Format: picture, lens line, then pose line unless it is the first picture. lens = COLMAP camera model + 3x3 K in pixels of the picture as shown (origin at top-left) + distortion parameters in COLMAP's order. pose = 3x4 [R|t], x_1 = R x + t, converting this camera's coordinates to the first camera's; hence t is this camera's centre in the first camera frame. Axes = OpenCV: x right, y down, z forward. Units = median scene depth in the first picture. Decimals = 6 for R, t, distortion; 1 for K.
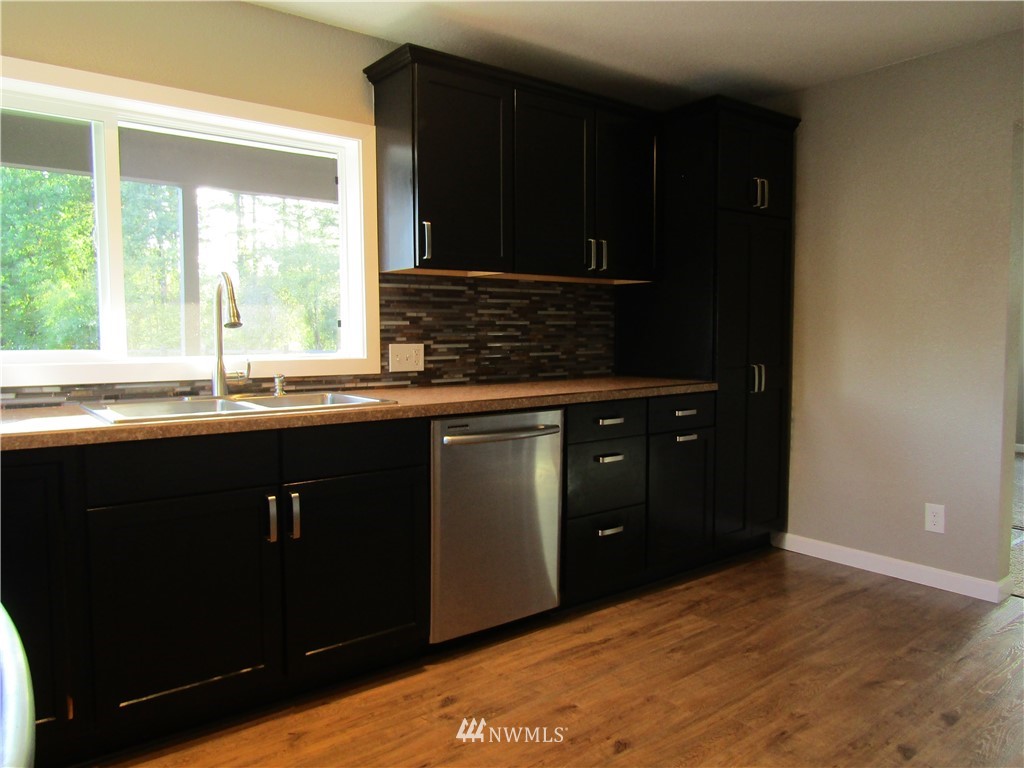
lens RADIAL K [[725.7, 0, 512.0], [0, 725.7, 384.0], [0, 0, 1]] dist [-0.001863, -0.000023]
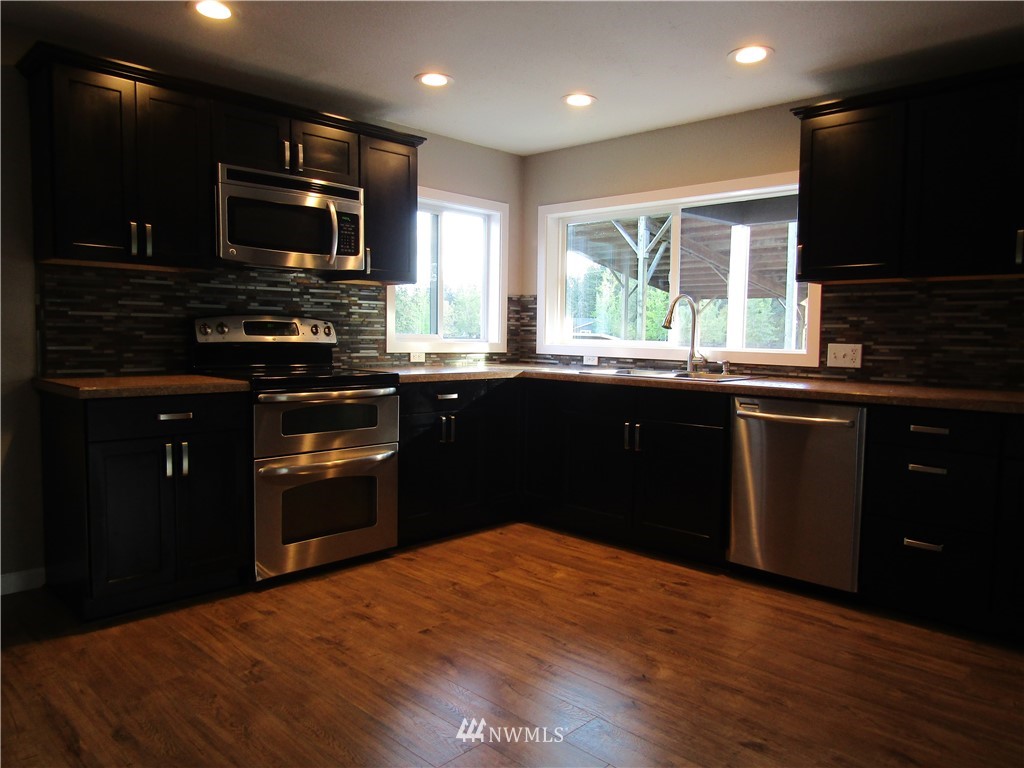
lens RADIAL K [[725.7, 0, 512.0], [0, 725.7, 384.0], [0, 0, 1]] dist [-0.001863, -0.000023]
pose [[0.144628, 0.080175, -0.986233, 0.934744], [-0.080975, 0.994328, 0.068958, -0.028166], [0.986167, 0.069887, 0.150300, 0.300979]]
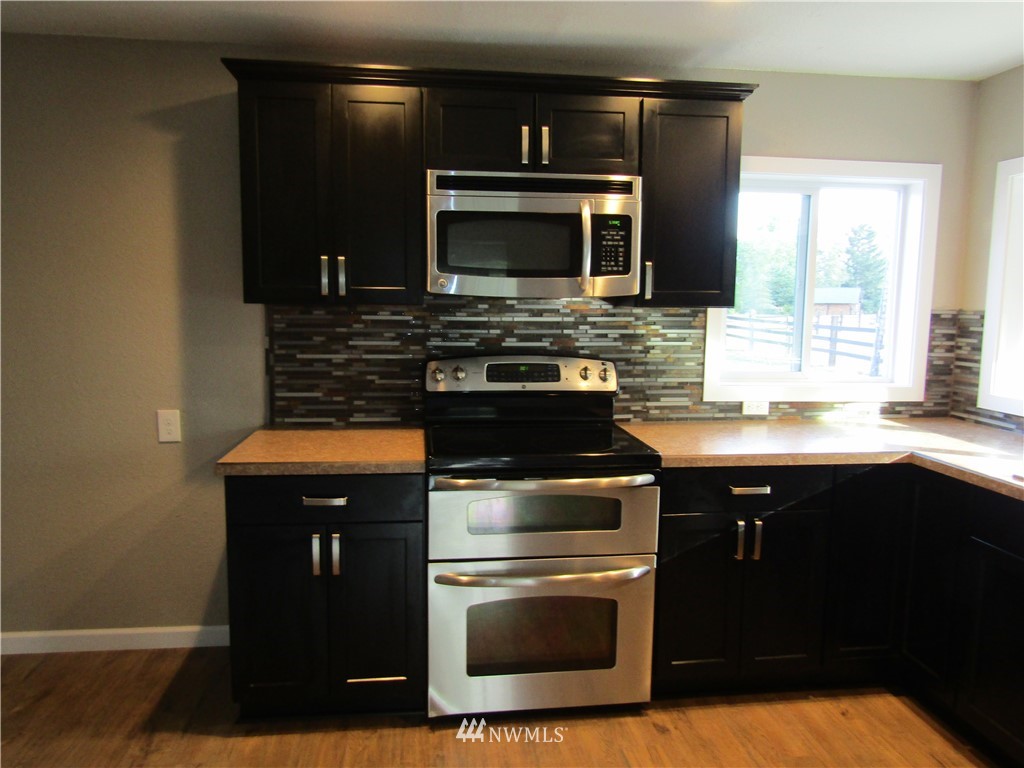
lens RADIAL K [[721.4, 0, 512.0], [0, 721.4, 384.0], [0, 0, 1]] dist [-0.013422, -0.001132]
pose [[-0.506468, 0.100936, -0.856331, 0.491451], [-0.063751, 0.986023, 0.153928, -0.130997], [0.859899, 0.132551, -0.492954, 0.527744]]
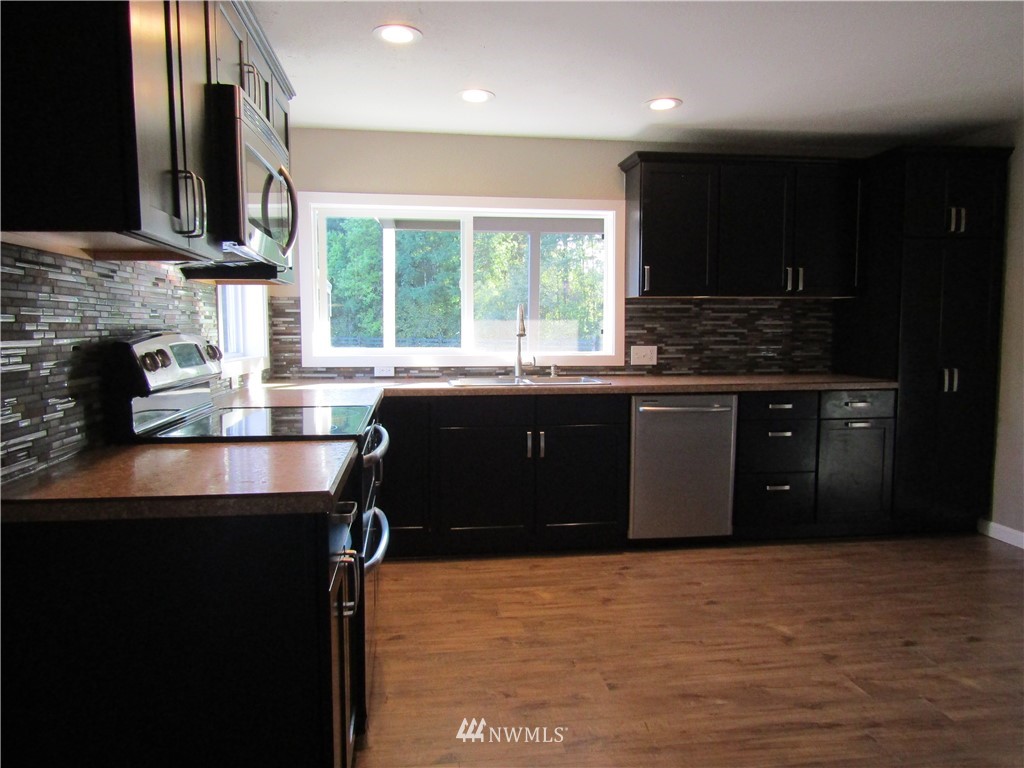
lens RADIAL K [[721.4, 0, 512.0], [0, 721.4, 384.0], [0, 0, 1]] dist [-0.013422, -0.001132]
pose [[0.865058, 0.043418, -0.499789, 0.352266], [-0.036948, 0.999056, 0.022840, -0.002270], [0.500309, -0.001291, 0.865846, -0.385884]]
